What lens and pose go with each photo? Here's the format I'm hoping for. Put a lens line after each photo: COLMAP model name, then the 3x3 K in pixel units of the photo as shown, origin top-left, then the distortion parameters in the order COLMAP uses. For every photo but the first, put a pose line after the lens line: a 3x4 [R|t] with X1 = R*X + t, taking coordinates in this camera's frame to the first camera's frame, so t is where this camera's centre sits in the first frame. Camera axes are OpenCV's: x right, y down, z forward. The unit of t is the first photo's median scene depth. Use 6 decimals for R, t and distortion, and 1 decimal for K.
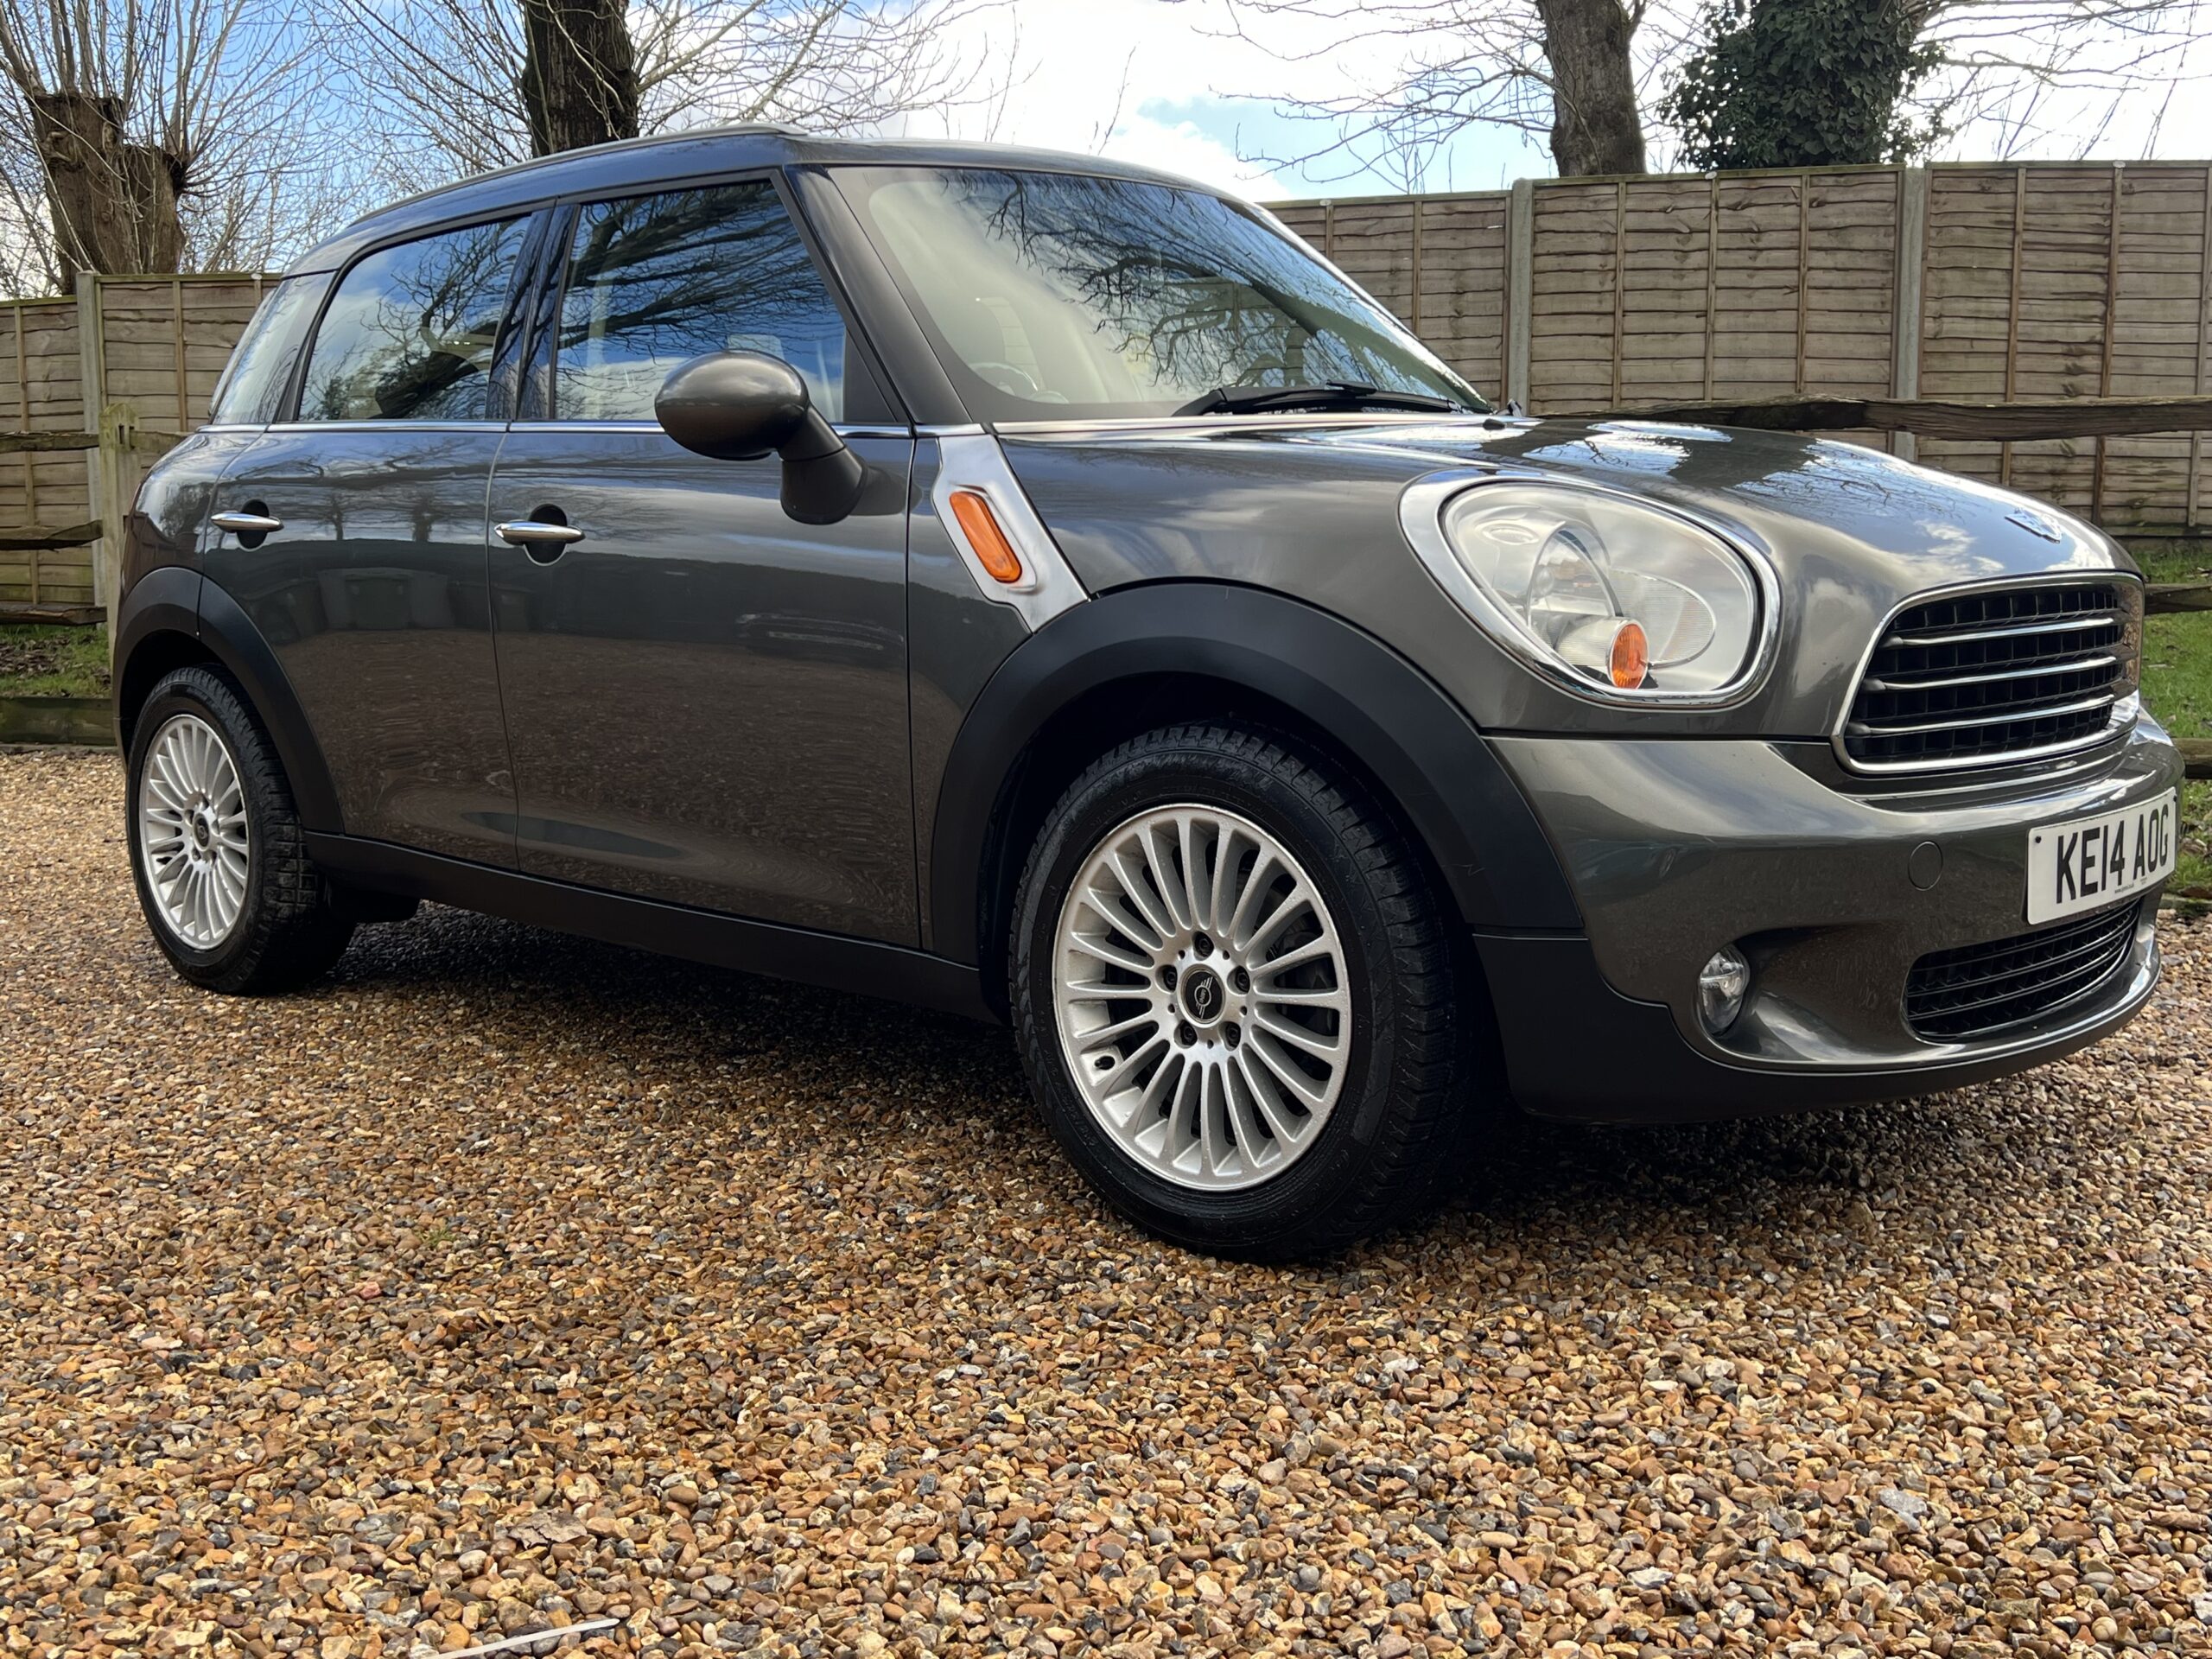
lens RADIAL K [[2169.9, 0, 1089.7], [0, 2169.9, 834.2], [0, 0, 1]] dist [0.090978, -0.156536]
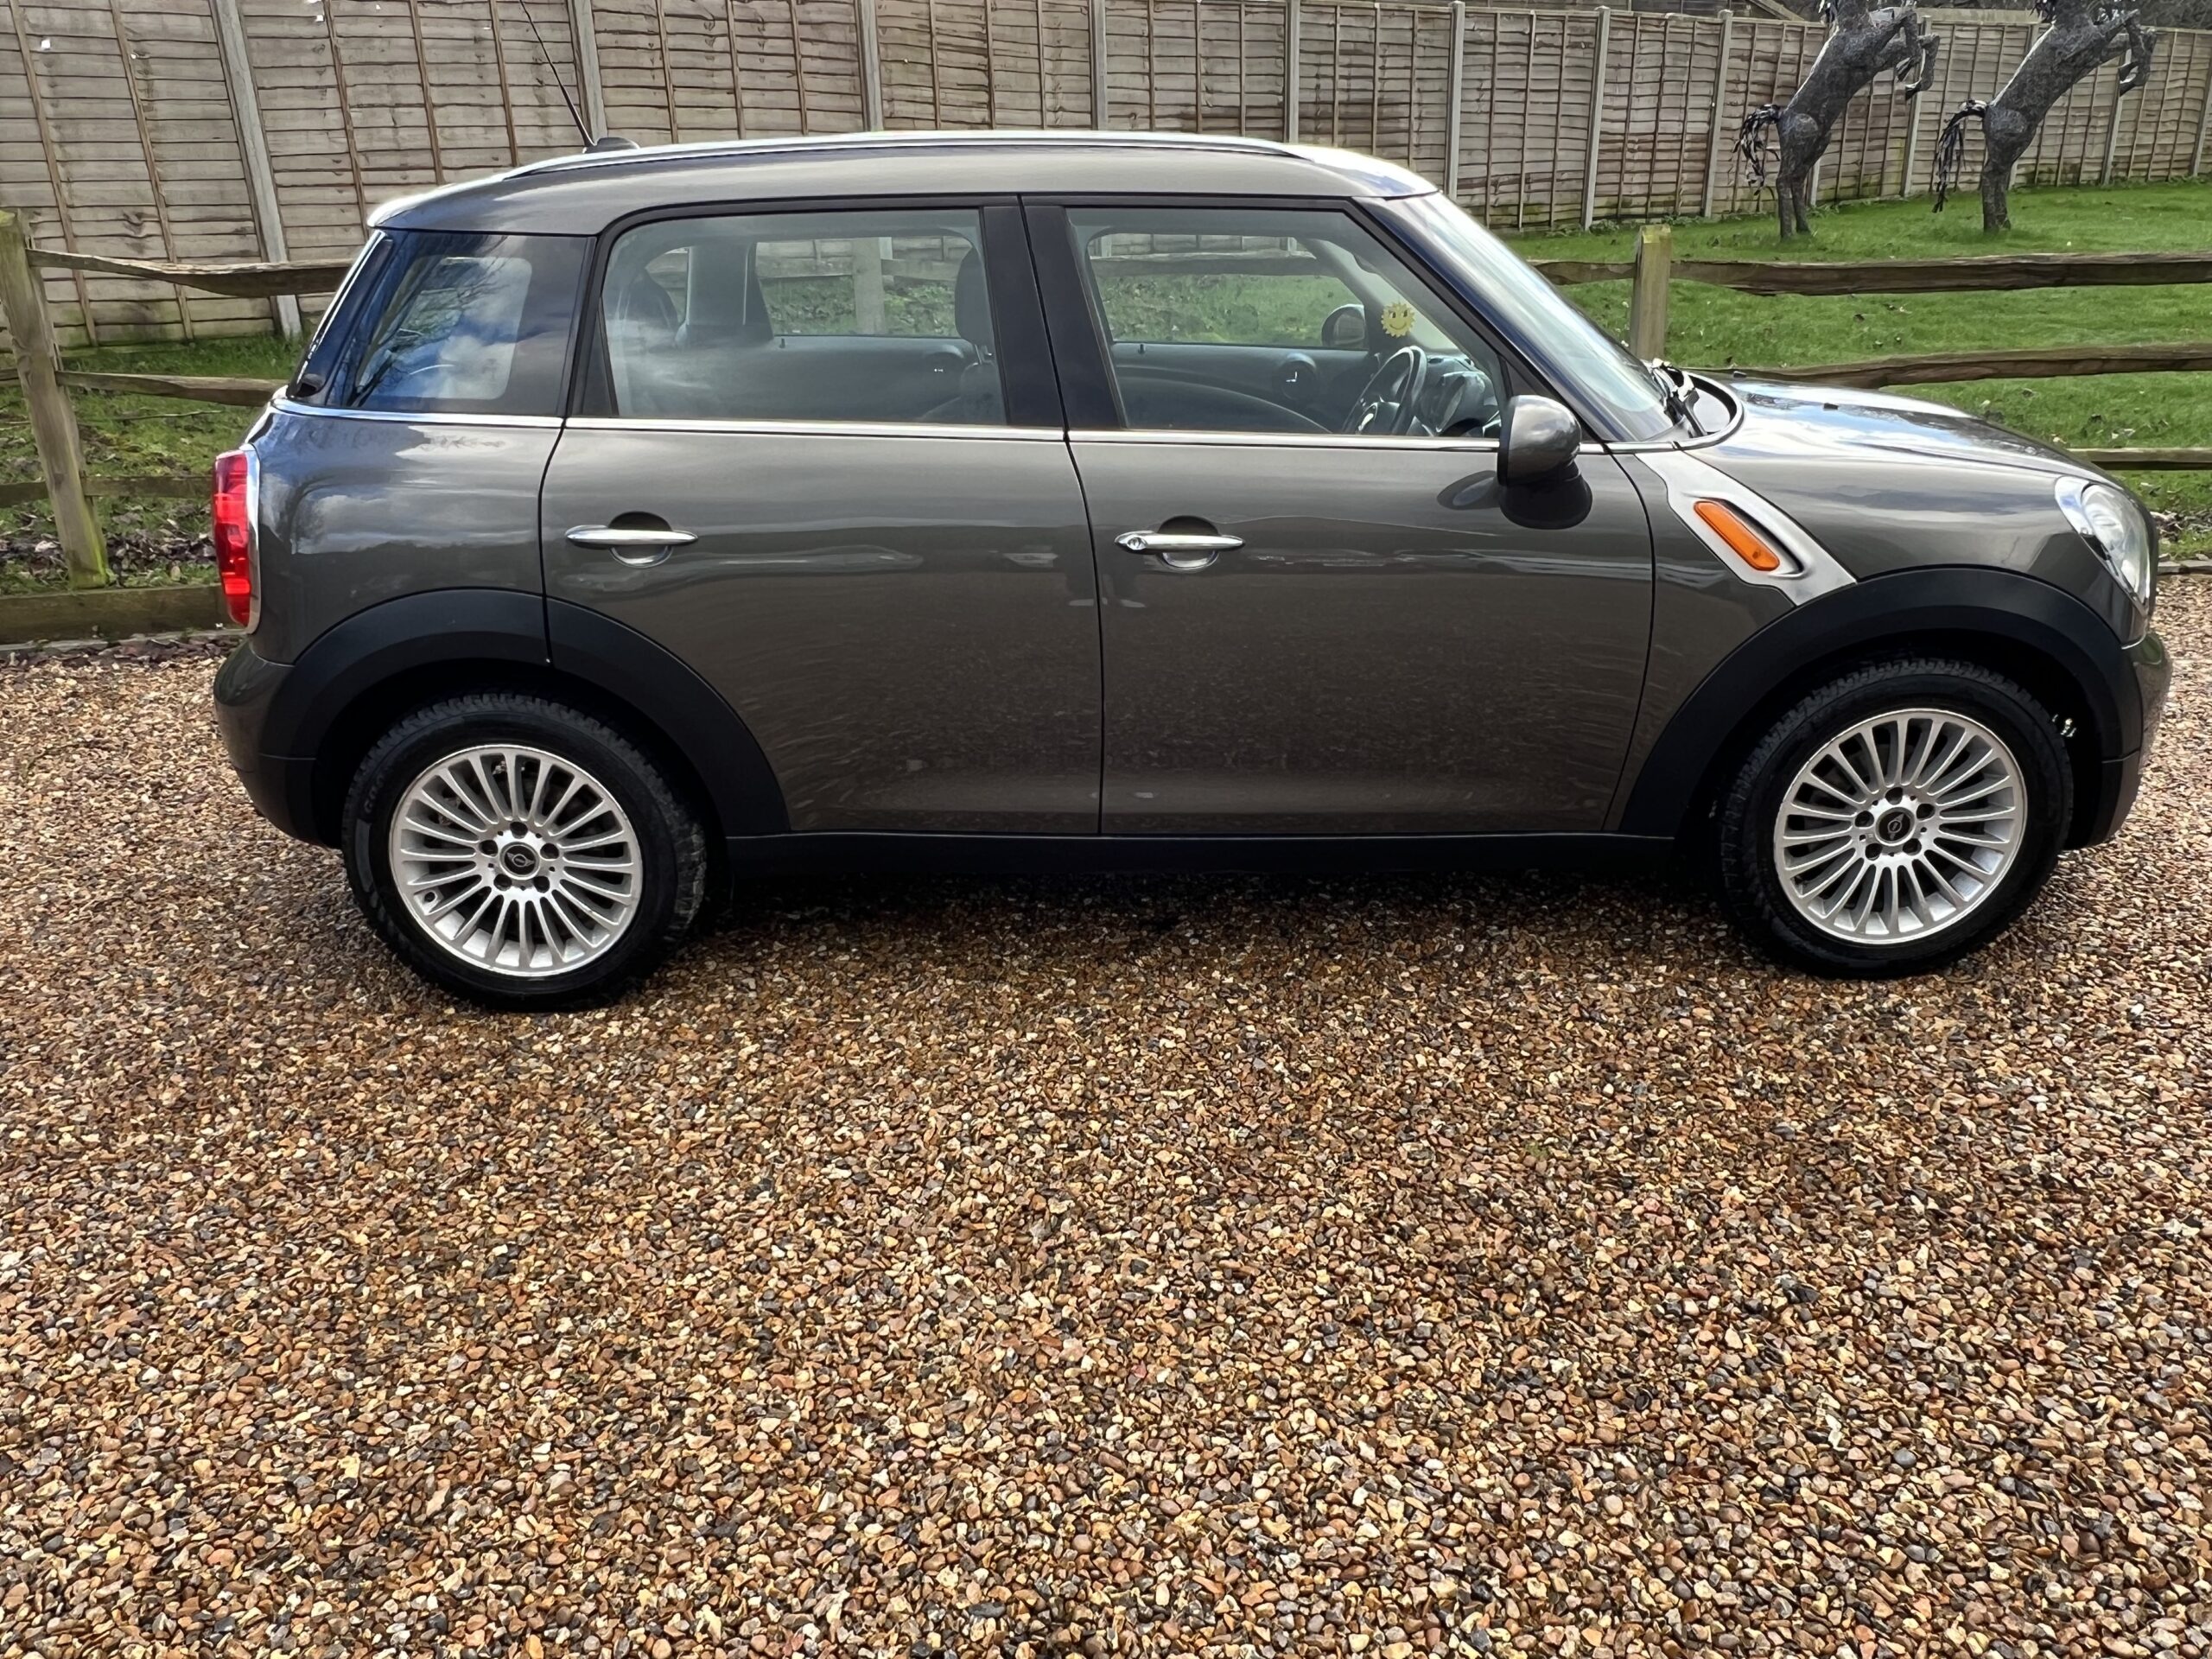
lens RADIAL K [[1652.2, 0, 1096.4], [0, 1652.2, 835.2], [0, 0, 1]] dist [-0.003872, 0.002274]
pose [[0.727939, -0.260290, 0.634314, -1.043144], [0.100042, 0.955559, 0.277305, -0.284542], [-0.678304, -0.138404, 0.721629, 0.498293]]
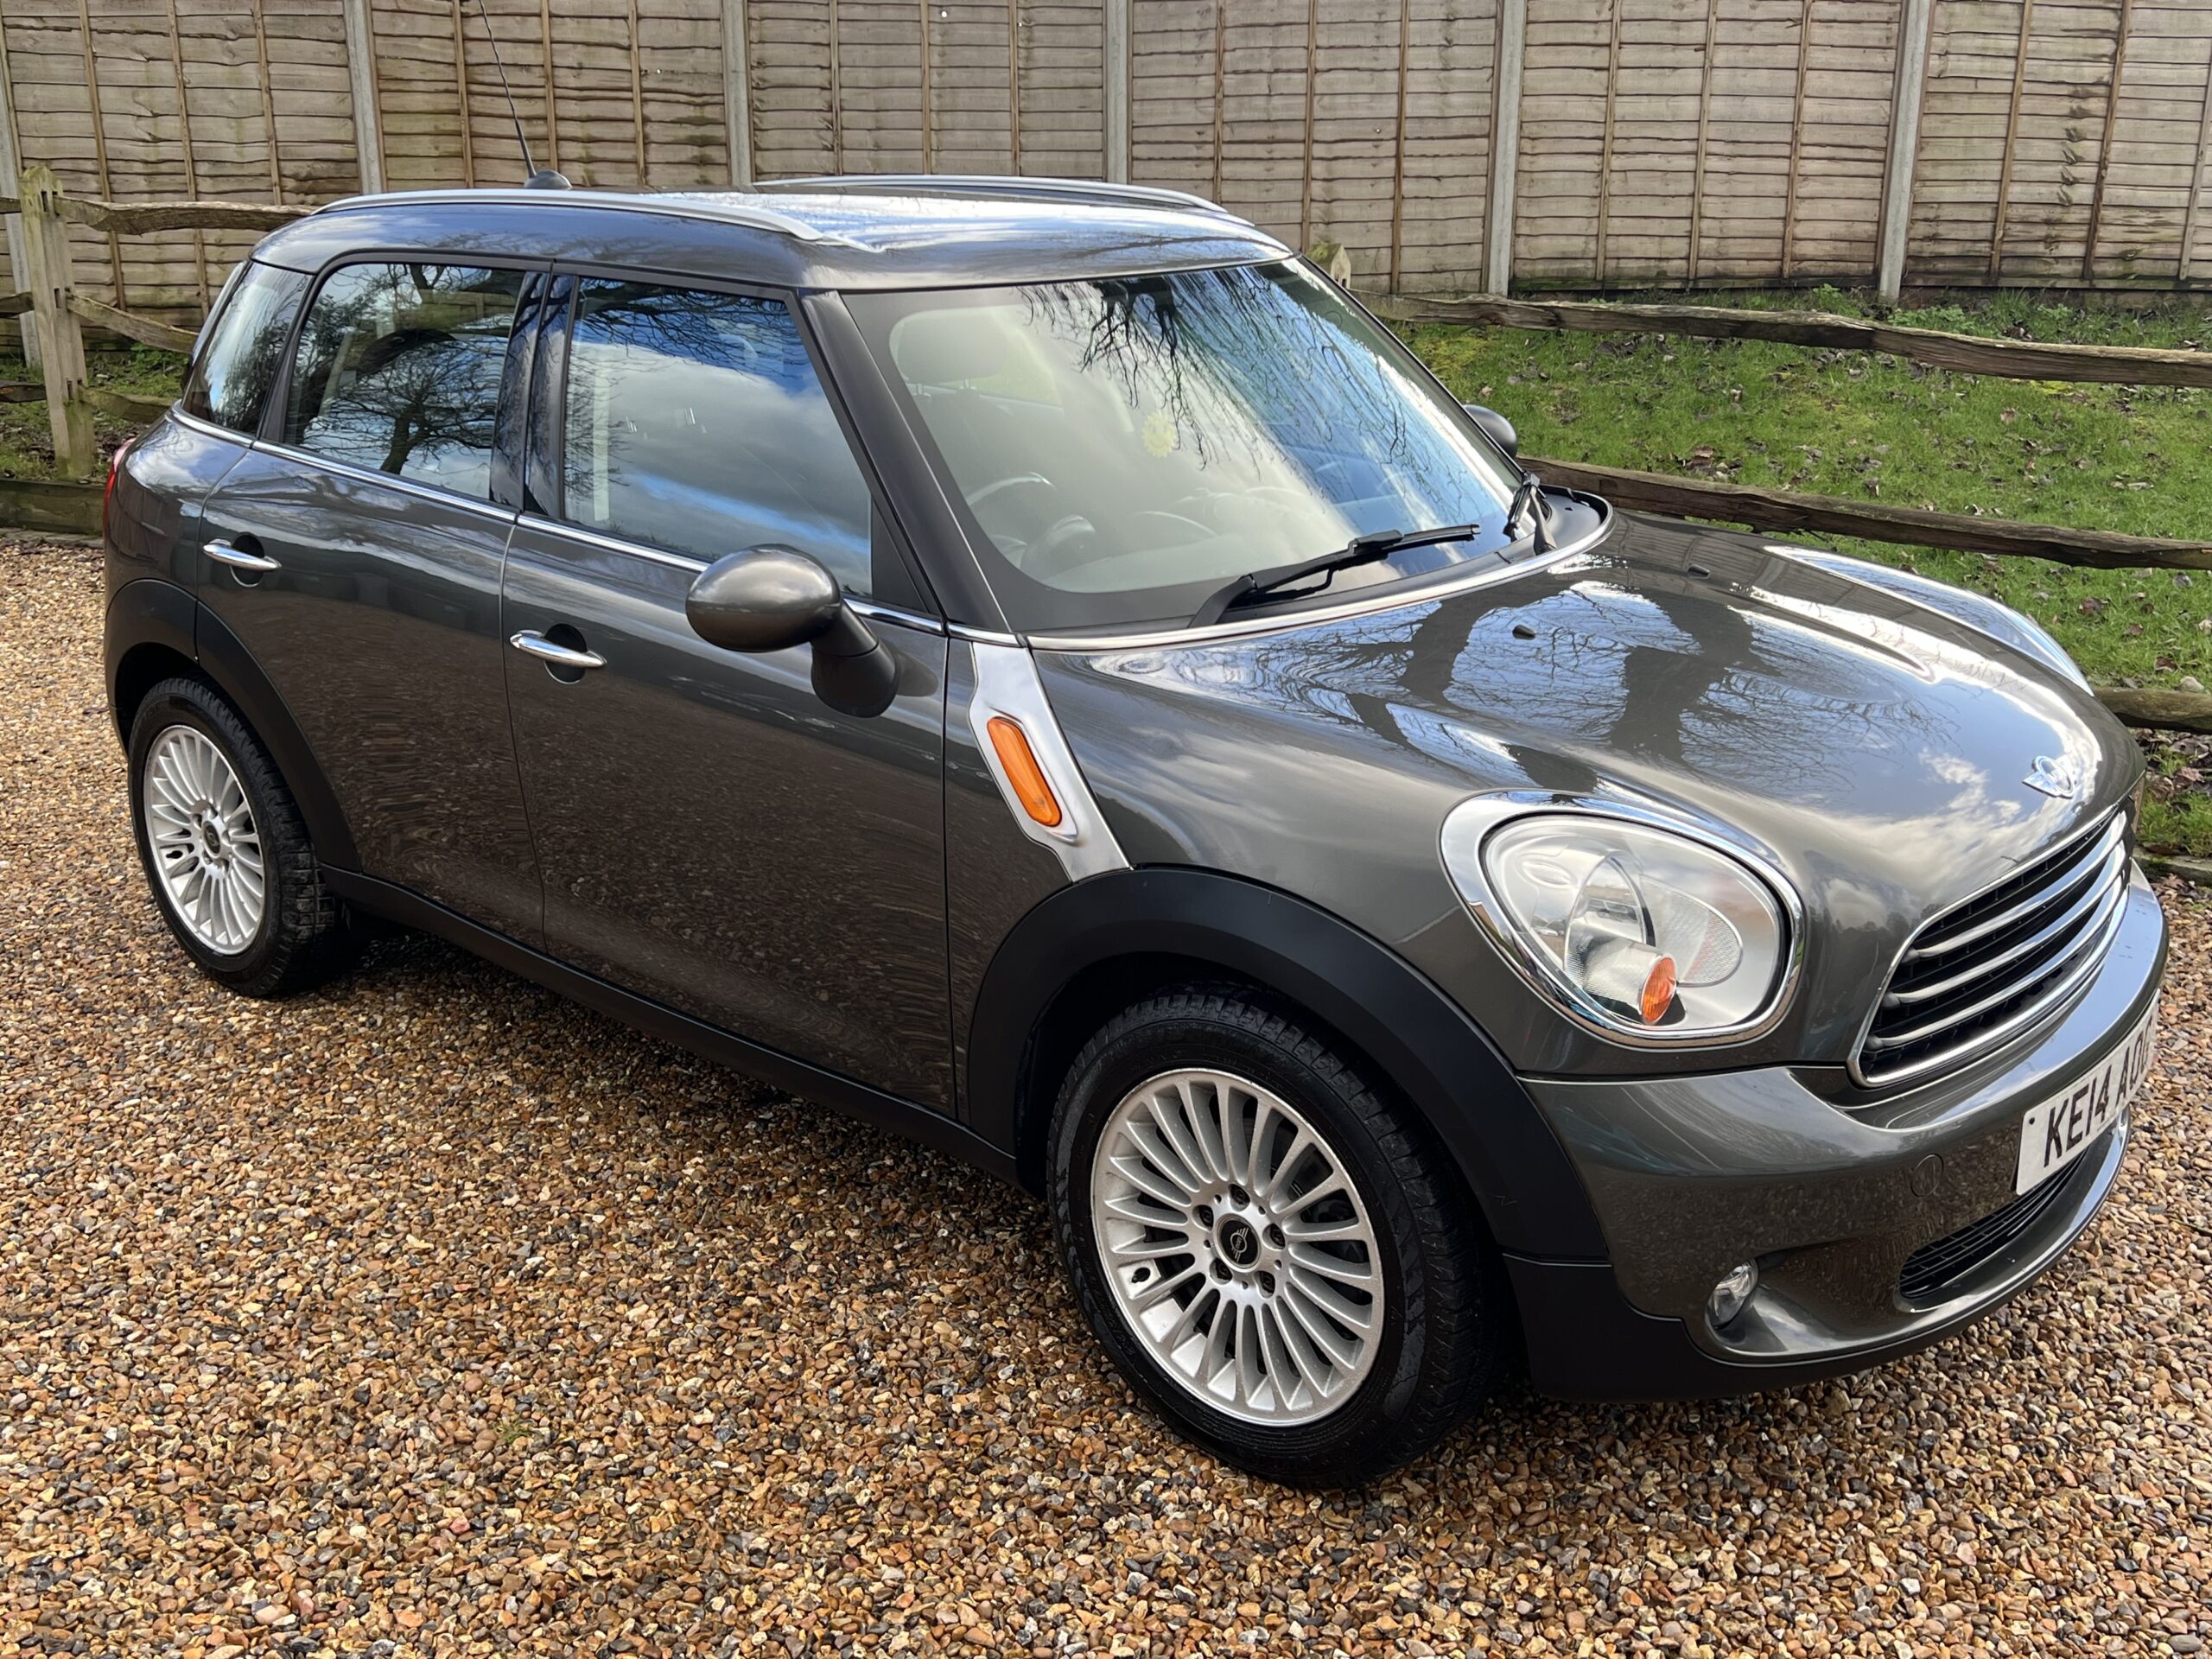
lens RADIAL K [[2175.2, 0, 1111.5], [0, 2175.2, 850.6], [0, 0, 1]] dist [0.047711, -0.047310]
pose [[0.999485, -0.004390, 0.031790, -0.039270], [-0.001792, 0.981420, 0.191864, -0.293290], [-0.032042, -0.191823, 0.980906, 0.004130]]
